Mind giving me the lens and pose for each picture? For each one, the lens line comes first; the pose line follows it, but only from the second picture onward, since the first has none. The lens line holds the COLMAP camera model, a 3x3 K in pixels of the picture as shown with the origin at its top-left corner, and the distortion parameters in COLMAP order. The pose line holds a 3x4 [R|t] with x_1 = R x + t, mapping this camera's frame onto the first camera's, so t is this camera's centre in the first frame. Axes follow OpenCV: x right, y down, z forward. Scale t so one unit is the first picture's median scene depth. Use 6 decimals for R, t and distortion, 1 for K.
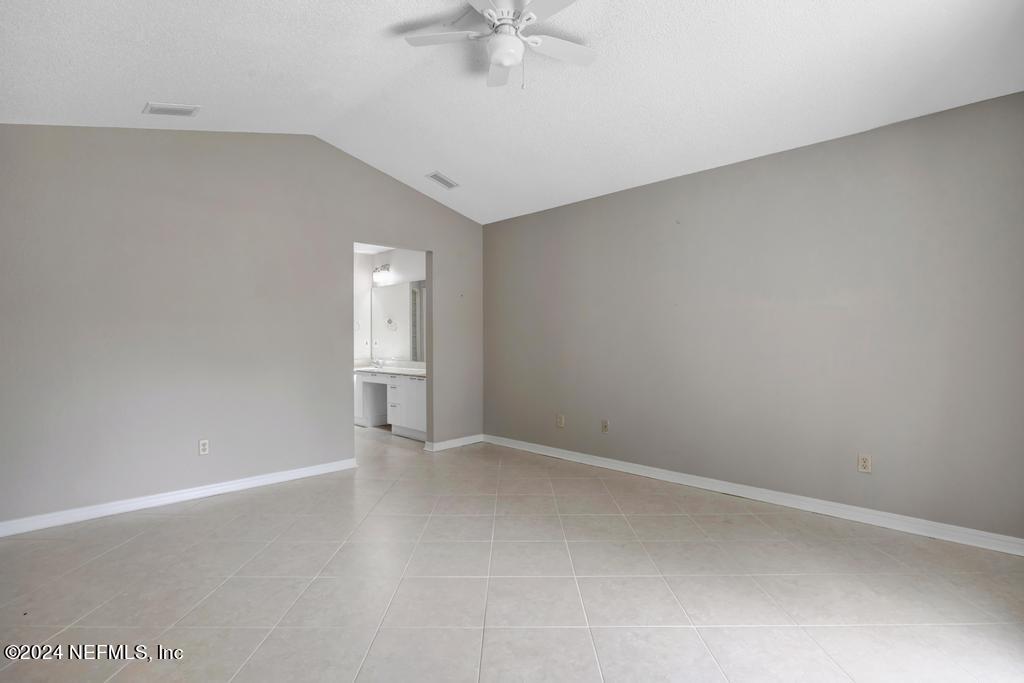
lens RADIAL K [[495.2, 0, 511.2], [0, 495.2, 336.8], [0, 0, 1]] dist [-0.013621, -0.000094]
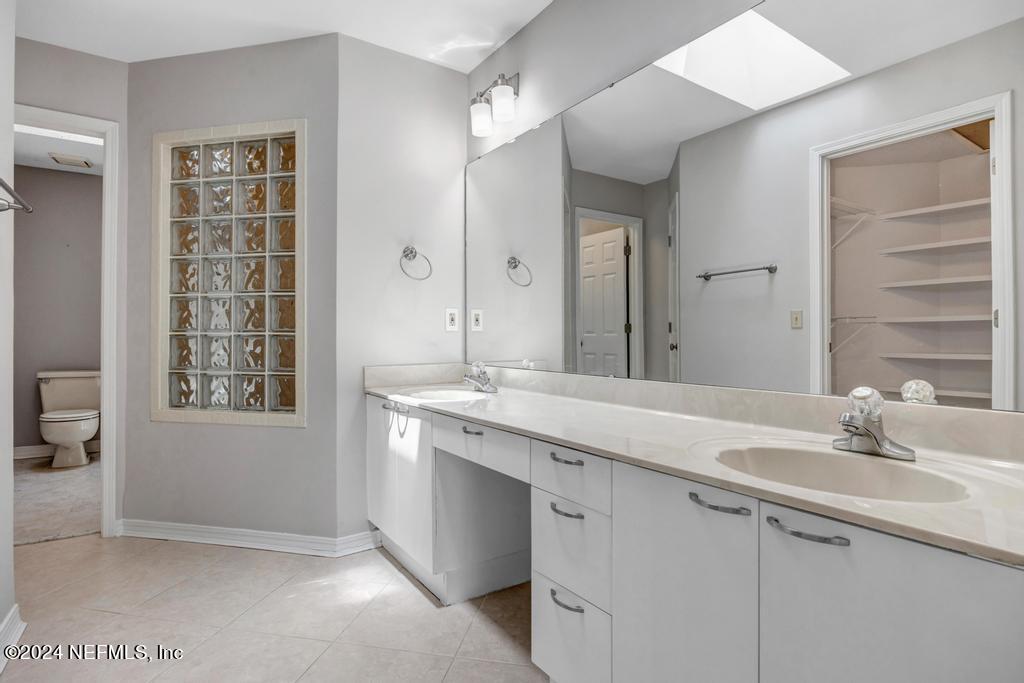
lens RADIAL K [[513.5, 0, 508.0], [0, 513.5, 336.8], [0, 0, 1]] dist [-0.021617, -0.000296]
pose [[0.981101, 0.003299, -0.193468, -0.185999], [-0.003069, 0.999994, 0.001486, 0.025465], [0.193472, -0.000864, 0.981105, 0.662129]]
